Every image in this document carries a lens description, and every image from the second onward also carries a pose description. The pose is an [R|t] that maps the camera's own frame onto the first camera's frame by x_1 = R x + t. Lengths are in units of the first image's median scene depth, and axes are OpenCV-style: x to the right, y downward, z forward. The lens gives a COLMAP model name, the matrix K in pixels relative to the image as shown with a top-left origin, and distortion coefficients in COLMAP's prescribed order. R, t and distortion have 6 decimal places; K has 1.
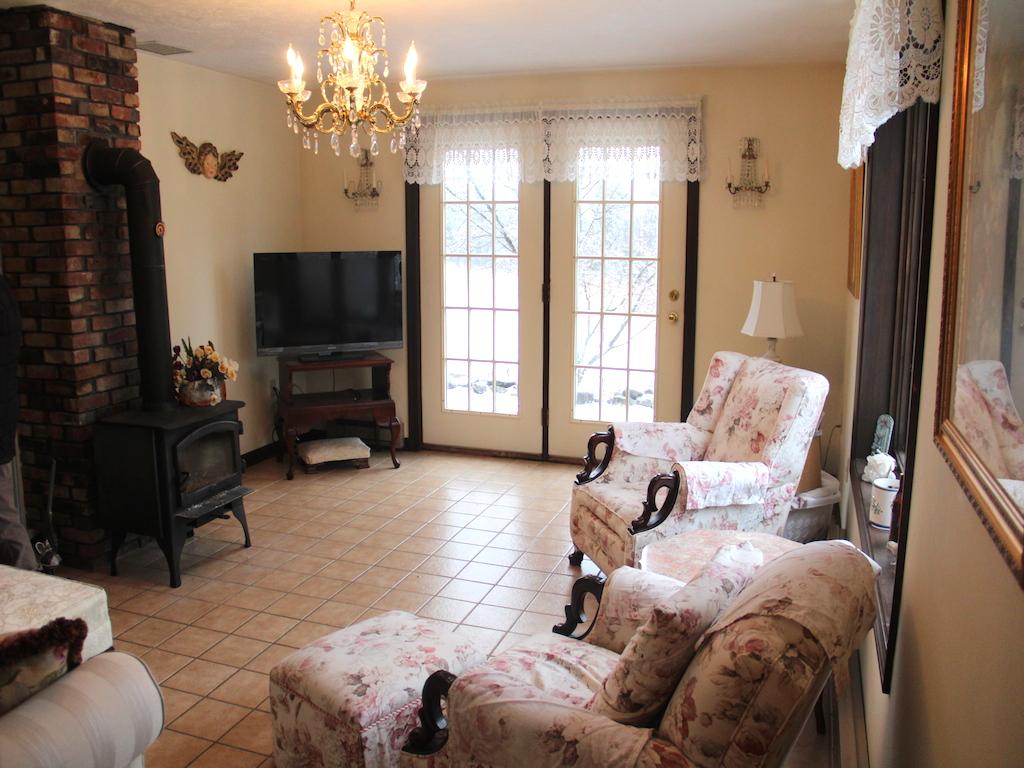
lens RADIAL K [[876.0, 0, 523.8], [0, 876.0, 365.8], [0, 0, 1]] dist [-0.199819, 0.165295]
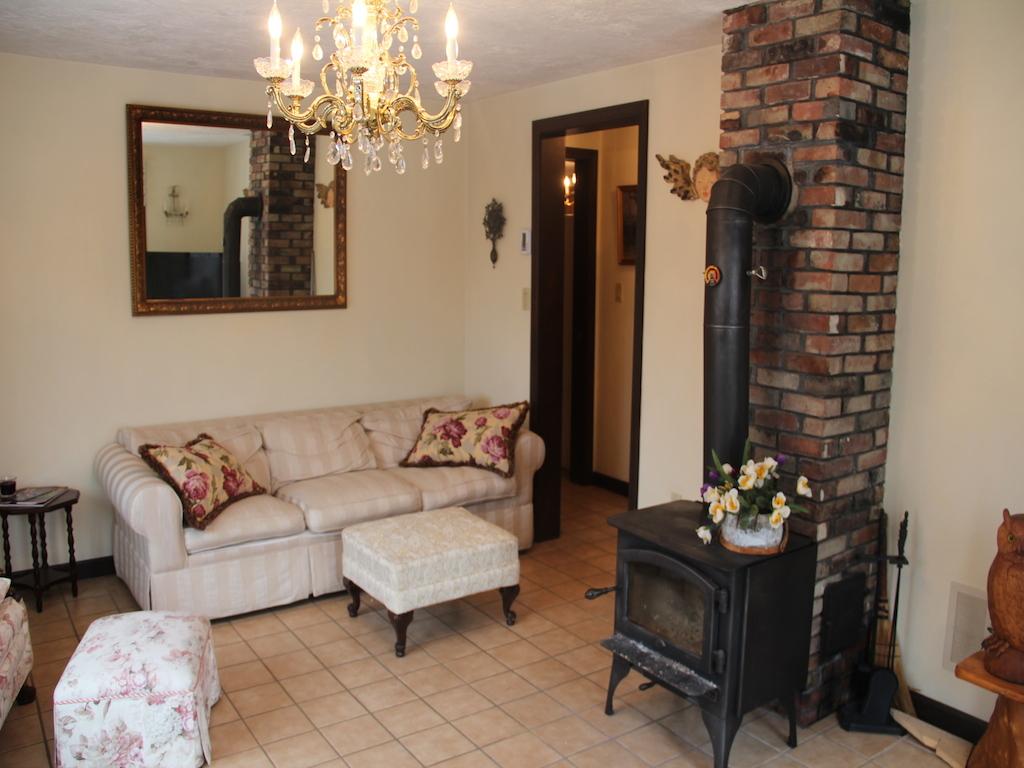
lens RADIAL K [[845.0, 0, 512.0], [0, 845.0, 384.0], [0, 0, 1]] dist [-0.119376, -0.000061]
pose [[-0.594288, 0.109661, -0.796741, 0.248317], [-0.148524, 0.958656, 0.242731, -0.226756], [0.790419, 0.262587, -0.553430, 1.317056]]
